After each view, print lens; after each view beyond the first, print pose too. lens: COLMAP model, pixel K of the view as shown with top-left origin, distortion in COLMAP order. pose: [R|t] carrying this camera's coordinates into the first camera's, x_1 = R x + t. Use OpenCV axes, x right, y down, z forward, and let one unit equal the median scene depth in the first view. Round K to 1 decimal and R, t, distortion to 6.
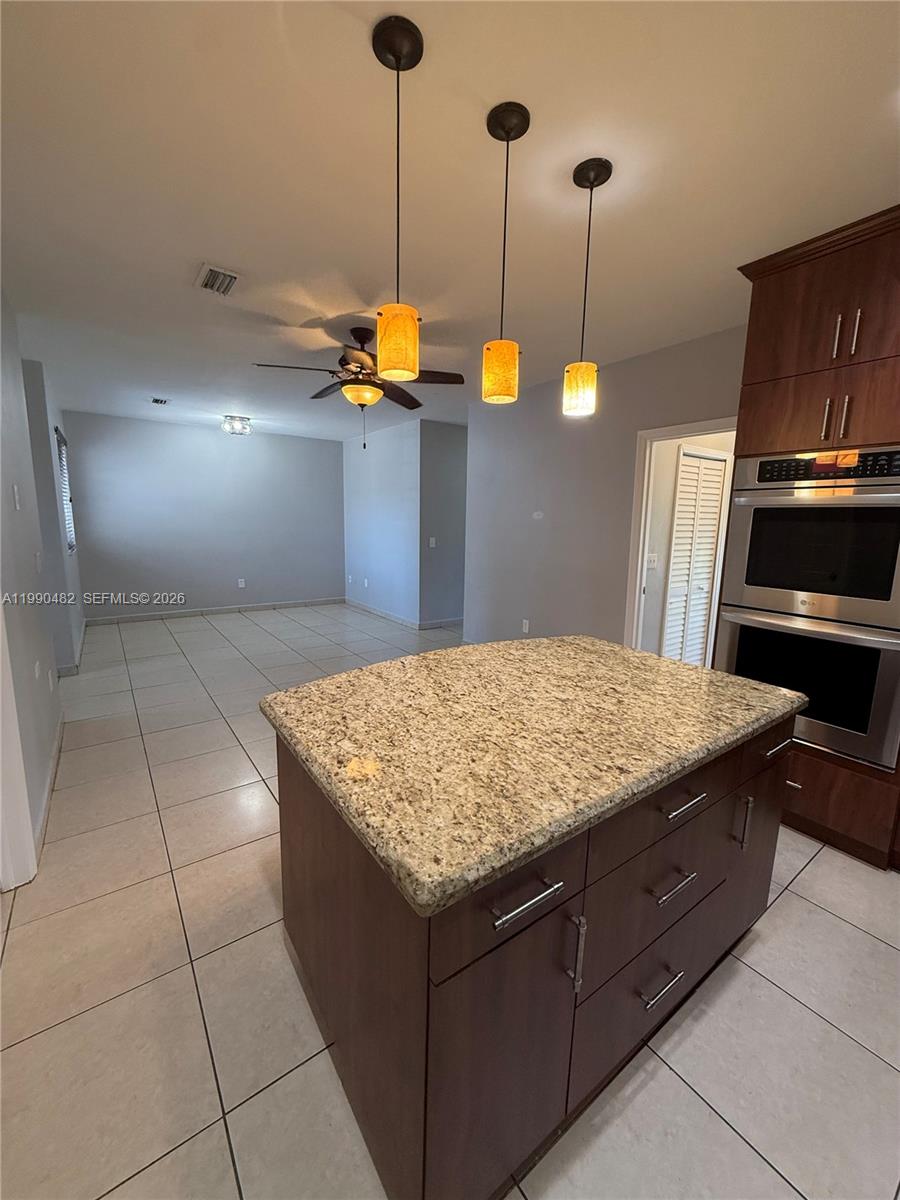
lens RADIAL K [[482.4, 0, 450.9], [0, 482.4, 597.2], [0, 0, 1]] dist [0.000558, 0.000050]
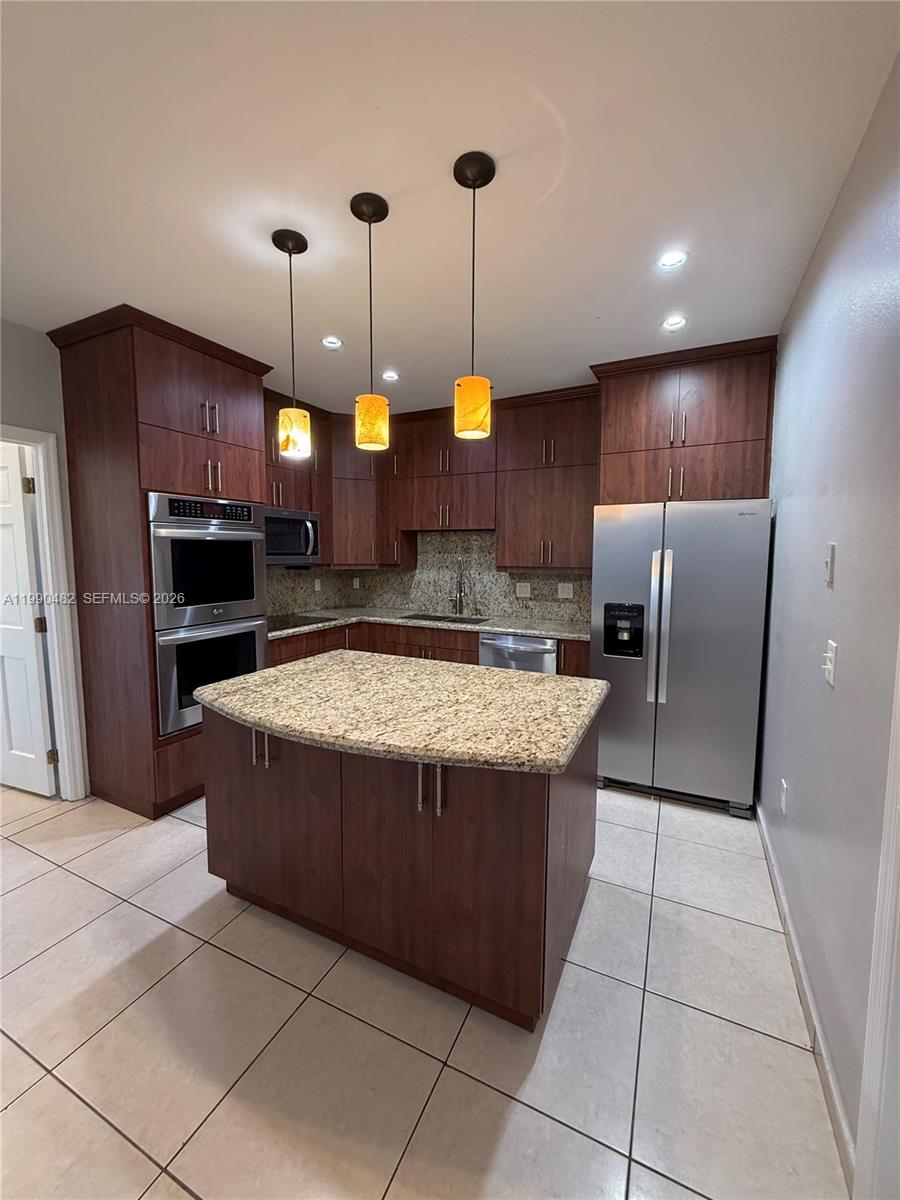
lens RADIAL K [[482.4, 0, 450.6], [0, 482.4, 597.8], [0, 0, 1]] dist [0.000558, 0.000050]
pose [[-0.476631, -0.106655, 0.872609, -1.020069], [0.131571, 0.972778, 0.190765, -0.275999], [-0.869202, 0.205735, -0.449624, 1.479532]]
